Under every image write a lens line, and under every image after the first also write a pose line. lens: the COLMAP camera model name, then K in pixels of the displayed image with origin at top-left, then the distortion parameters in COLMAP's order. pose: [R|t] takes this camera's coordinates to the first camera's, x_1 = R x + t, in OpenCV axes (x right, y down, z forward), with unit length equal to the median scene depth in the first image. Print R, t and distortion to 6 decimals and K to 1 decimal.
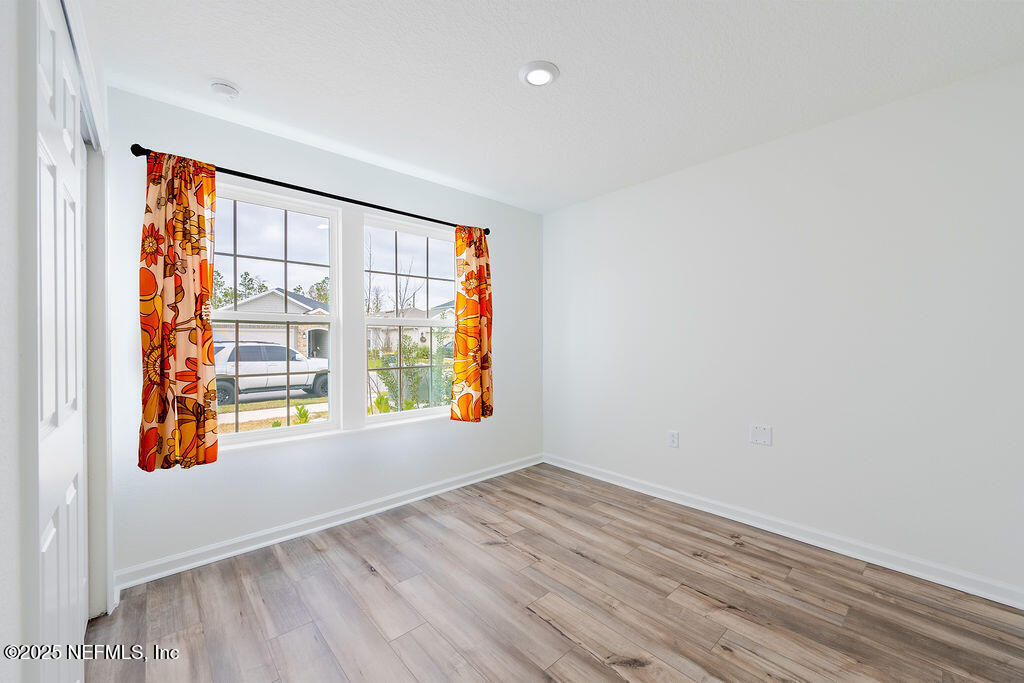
lens RADIAL K [[401.7, 0, 514.8], [0, 401.7, 342.6], [0, 0, 1]] dist [-0.002281, 0.000745]
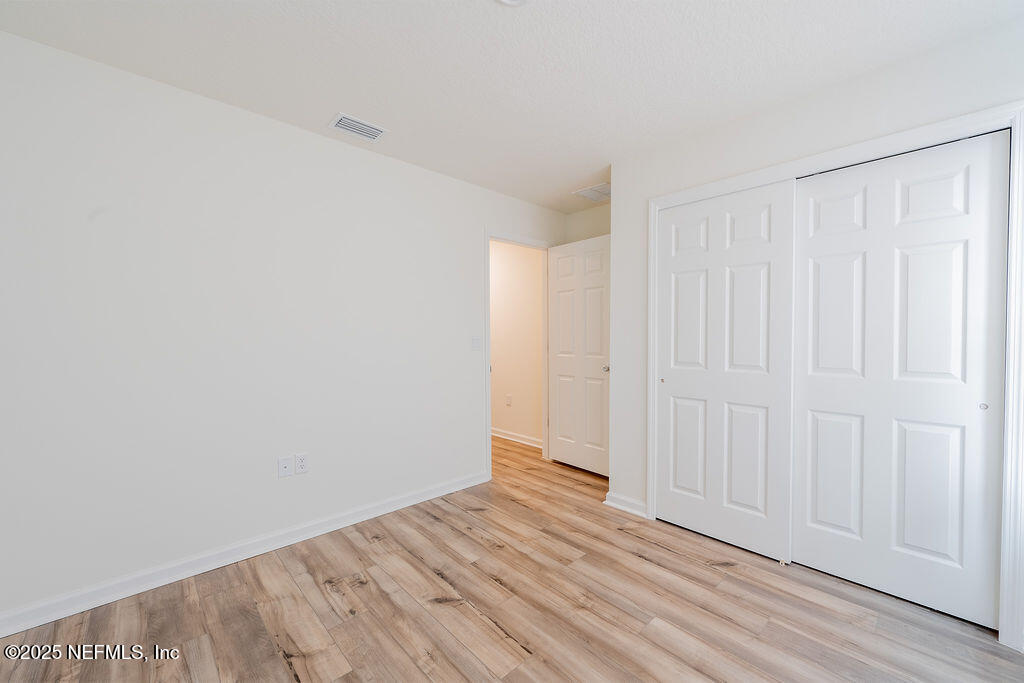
lens RADIAL K [[401.7, 0, 514.8], [0, 401.7, 342.6], [0, 0, 1]] dist [-0.002281, 0.000745]
pose [[-0.999707, 0.005888, -0.023495, 0.088803], [0.005441, 0.999804, 0.019039, -0.011365], [0.023602, 0.018905, -0.999543, 1.990855]]
